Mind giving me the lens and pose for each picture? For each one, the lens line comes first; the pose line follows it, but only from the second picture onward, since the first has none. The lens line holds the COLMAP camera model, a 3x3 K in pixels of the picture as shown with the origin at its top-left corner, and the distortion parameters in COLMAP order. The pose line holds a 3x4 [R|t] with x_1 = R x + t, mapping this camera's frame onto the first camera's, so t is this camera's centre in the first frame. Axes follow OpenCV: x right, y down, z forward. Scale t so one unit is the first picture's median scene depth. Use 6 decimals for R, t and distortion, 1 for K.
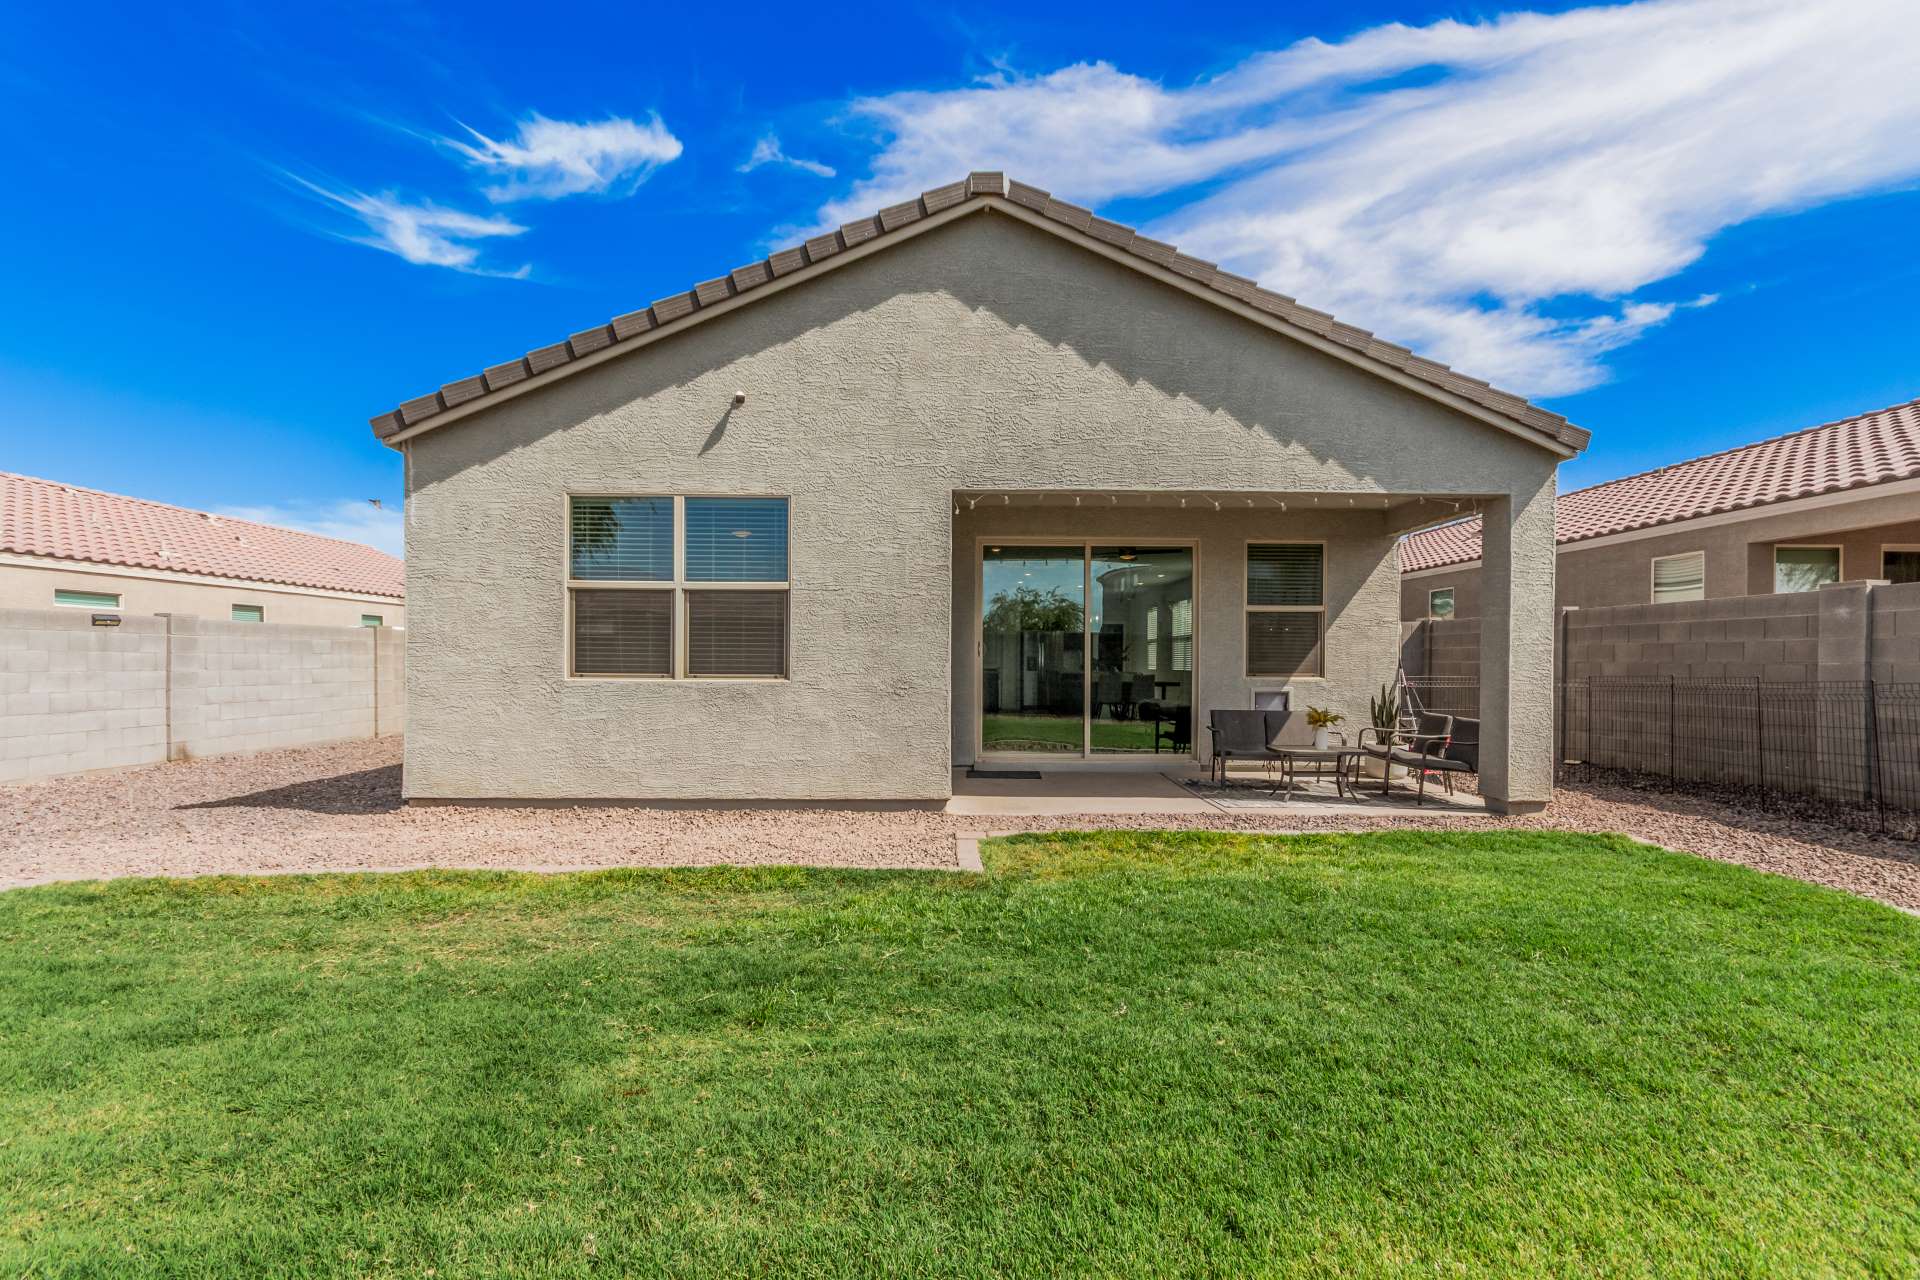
lens RADIAL K [[891.9, 0, 960.1], [0, 891.9, 668.5], [0, 0, 1]] dist [0.008721, -0.000037]
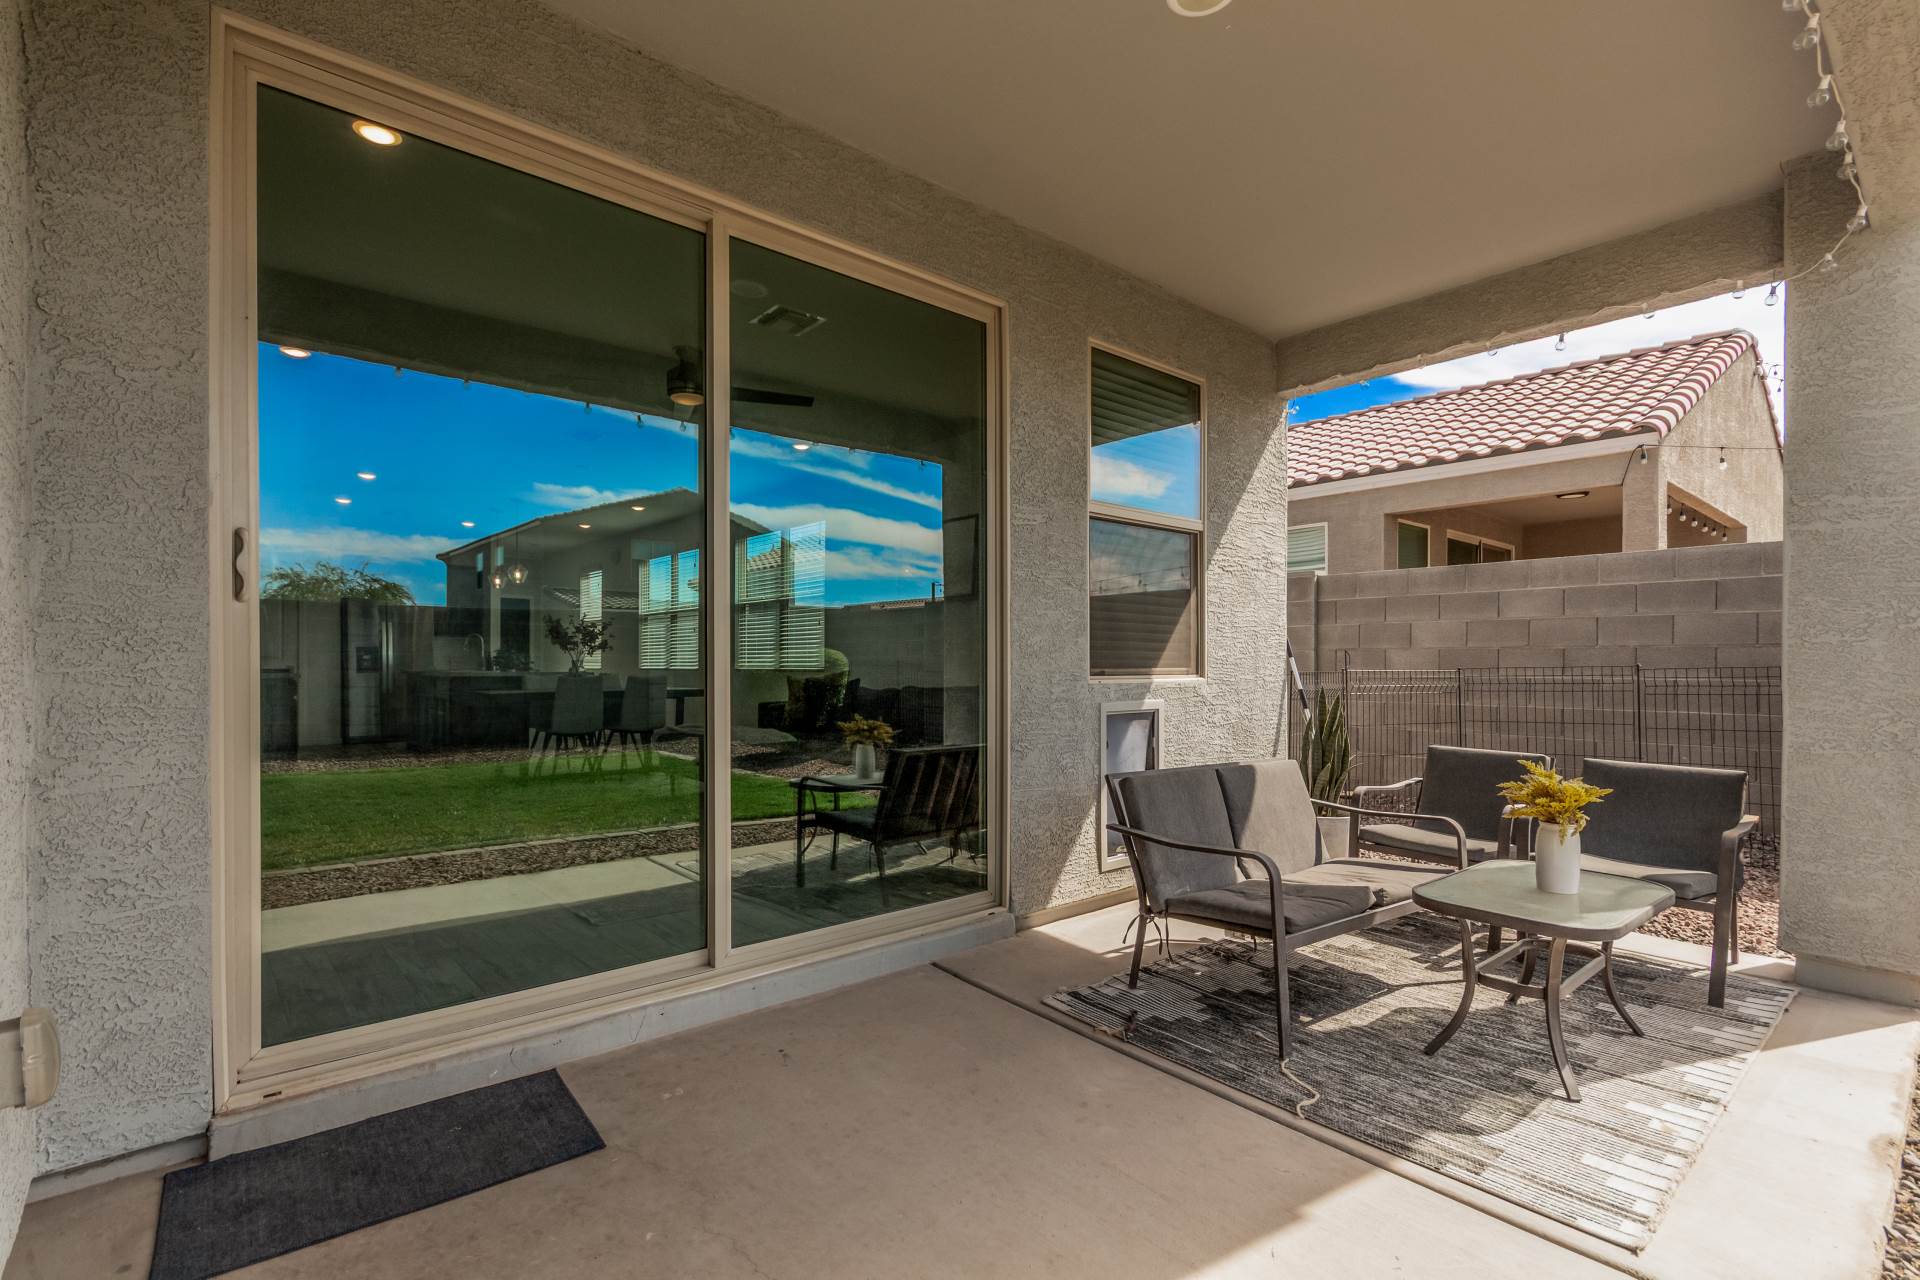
lens RADIAL K [[891.9, 0, 960.1], [0, 891.9, 668.5], [0, 0, 1]] dist [0.008721, -0.000037]
pose [[0.766948, -0.008556, 0.641652, 0.016314], [0.008630, 0.999958, 0.003018, 0.003725], [-0.641651, 0.003222, 0.766990, 0.723188]]
